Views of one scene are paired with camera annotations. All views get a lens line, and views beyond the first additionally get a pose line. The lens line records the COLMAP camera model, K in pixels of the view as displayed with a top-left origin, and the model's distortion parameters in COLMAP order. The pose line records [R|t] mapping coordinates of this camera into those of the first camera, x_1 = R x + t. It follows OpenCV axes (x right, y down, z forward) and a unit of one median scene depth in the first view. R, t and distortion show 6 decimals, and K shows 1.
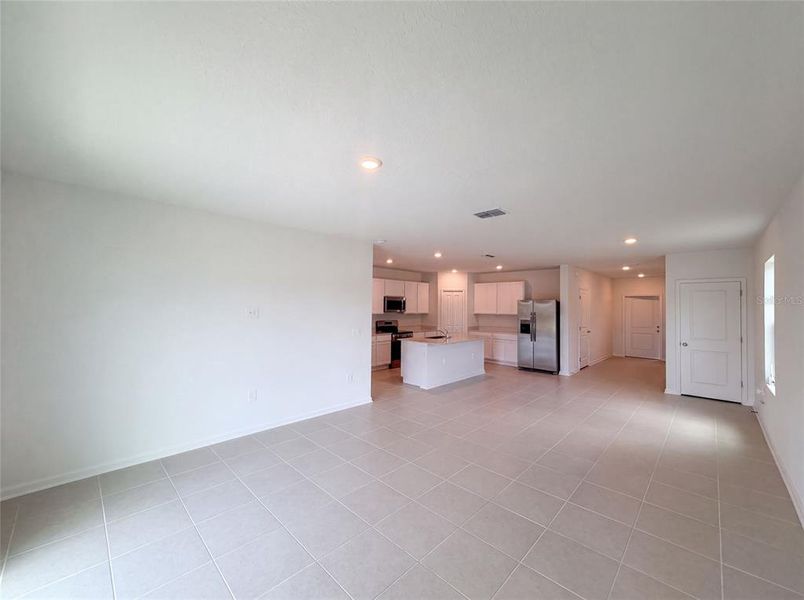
lens RADIAL K [[317.8, 0, 402.9], [0, 317.8, 301.8], [0, 0, 1]] dist [0.001310, 0.000368]
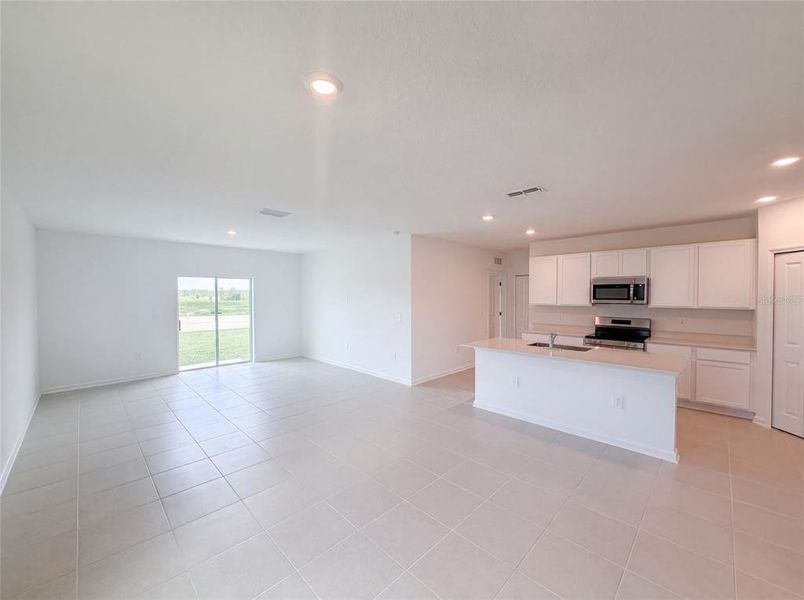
lens RADIAL K [[317.8, 0, 402.9], [0, 317.8, 301.6], [0, 0, 1]] dist [0.001310, 0.000368]
pose [[-0.008259, -0.005927, -0.999948, 0.565478], [0.009068, 0.999941, -0.006002, 0.027965], [0.999925, -0.009117, -0.008205, 0.584081]]
